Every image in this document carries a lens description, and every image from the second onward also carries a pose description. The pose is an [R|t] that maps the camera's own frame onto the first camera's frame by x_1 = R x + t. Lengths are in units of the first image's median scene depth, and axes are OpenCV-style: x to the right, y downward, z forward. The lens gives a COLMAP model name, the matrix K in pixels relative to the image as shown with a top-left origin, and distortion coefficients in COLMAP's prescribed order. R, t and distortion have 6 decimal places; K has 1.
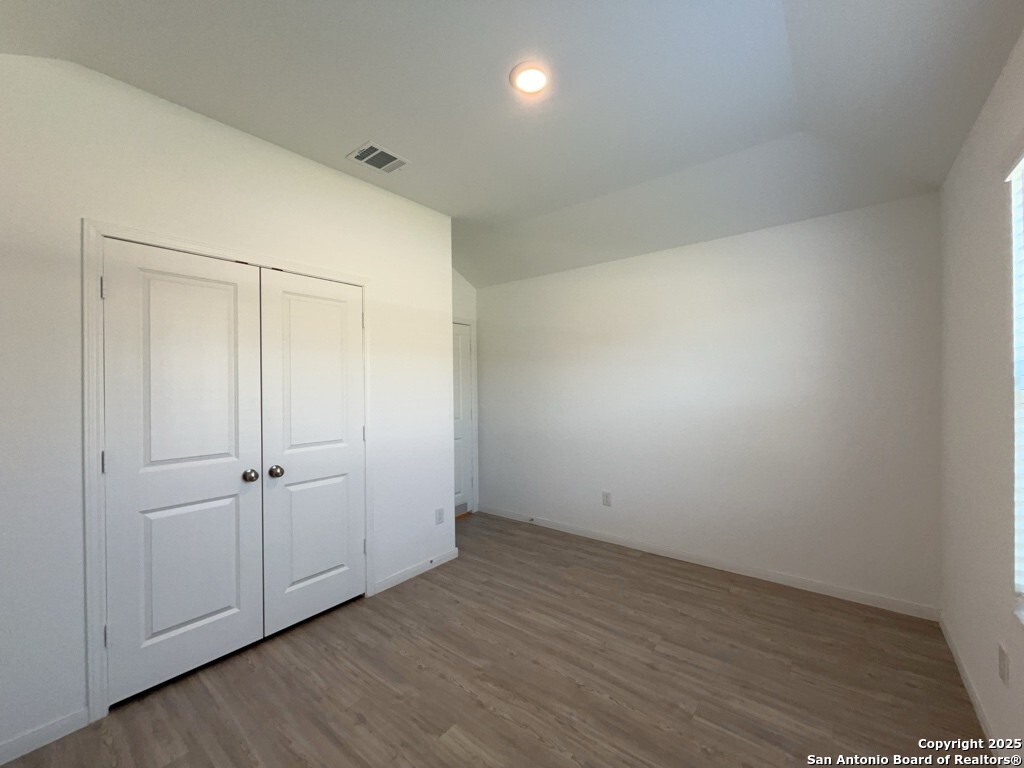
lens RADIAL K [[413.4, 0, 509.3], [0, 413.4, 383.2], [0, 0, 1]] dist [-0.003792, -0.000031]
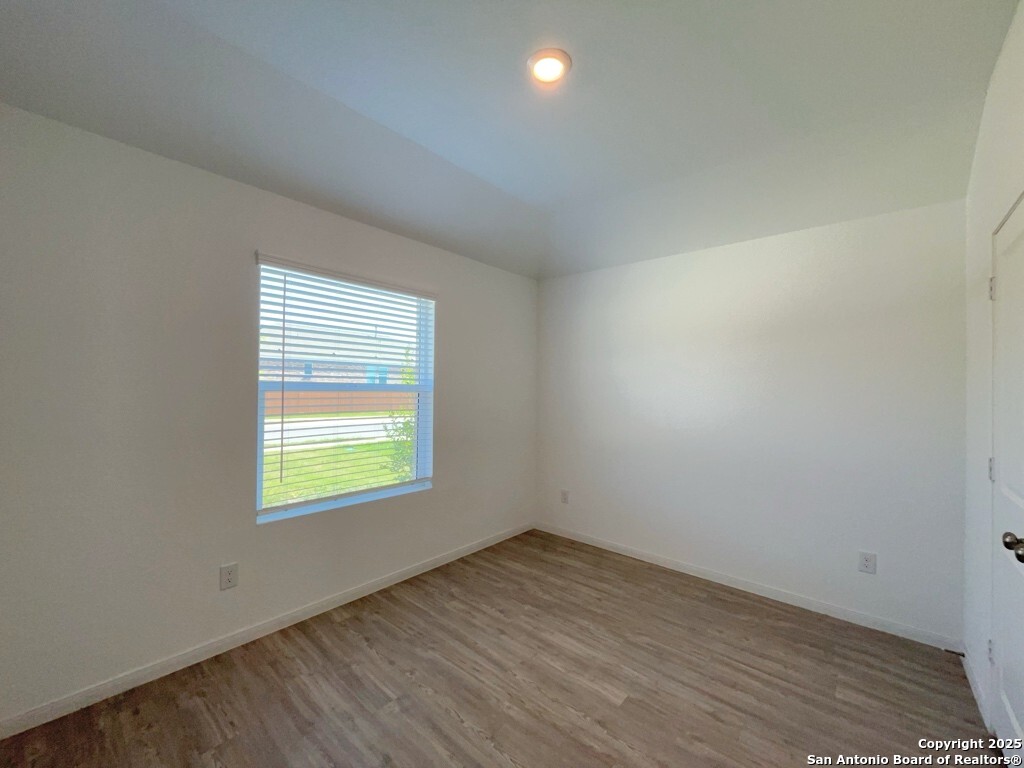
lens RADIAL K [[413.4, 0, 511.2], [0, 413.4, 385.2], [0, 0, 1]] dist [-0.003792, -0.000031]
pose [[-0.999224, -0.003574, 0.039224, 0.105926], [-0.003240, 0.999958, 0.008560, -0.013345], [-0.039253, 0.008427, -0.999194, 2.002058]]
